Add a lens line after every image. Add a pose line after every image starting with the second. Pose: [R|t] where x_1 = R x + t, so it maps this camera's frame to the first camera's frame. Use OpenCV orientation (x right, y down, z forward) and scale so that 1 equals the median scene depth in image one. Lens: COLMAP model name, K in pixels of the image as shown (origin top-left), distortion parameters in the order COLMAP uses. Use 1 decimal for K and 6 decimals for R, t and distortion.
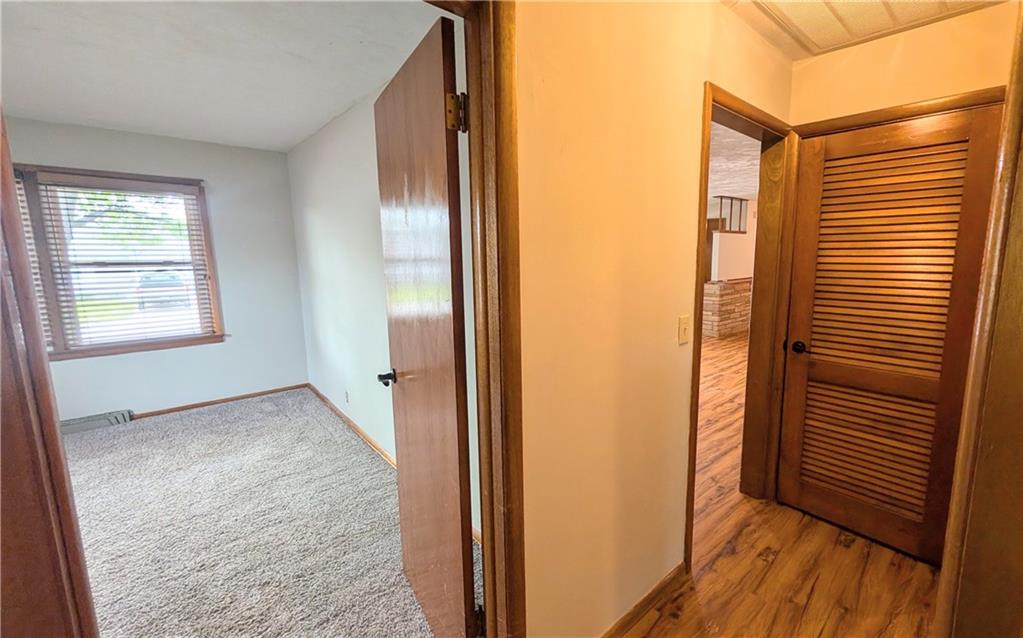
lens RADIAL K [[428.9, 0, 569.7], [0, 428.9, 319.2], [0, 0, 1]] dist [0.003006, -0.000805]
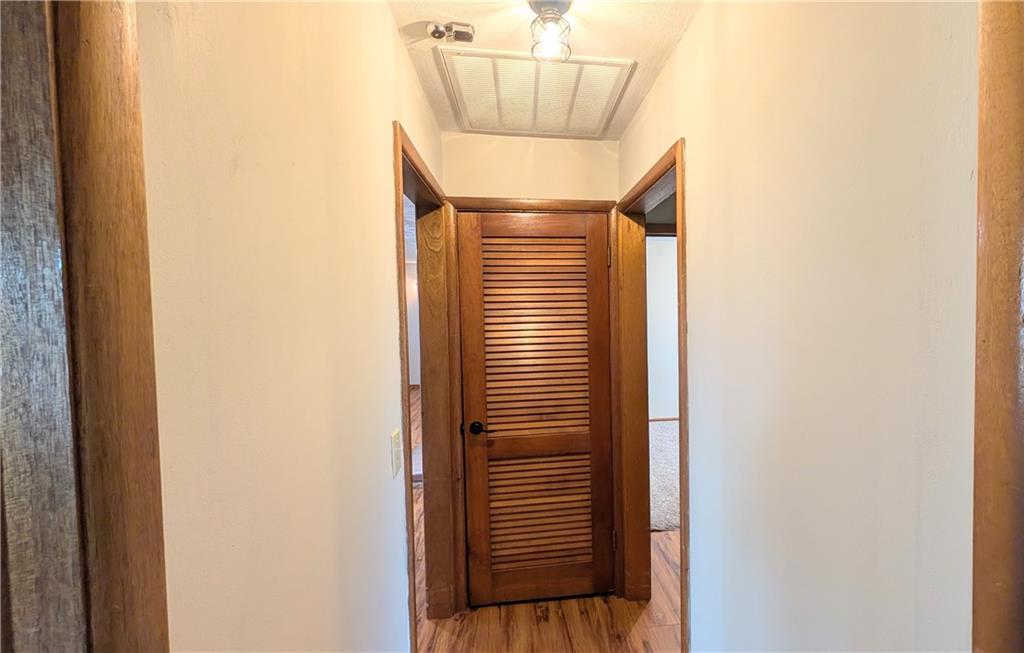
lens RADIAL K [[419.5, 0, 510.0], [0, 419.5, 314.6], [0, 0, 1]] dist [-0.001853, -0.000027]
pose [[0.583209, -0.039527, 0.811360, -0.159034], [0.137649, 0.989180, -0.050753, -0.127491], [-0.800575, 0.141282, 0.582340, 0.391637]]
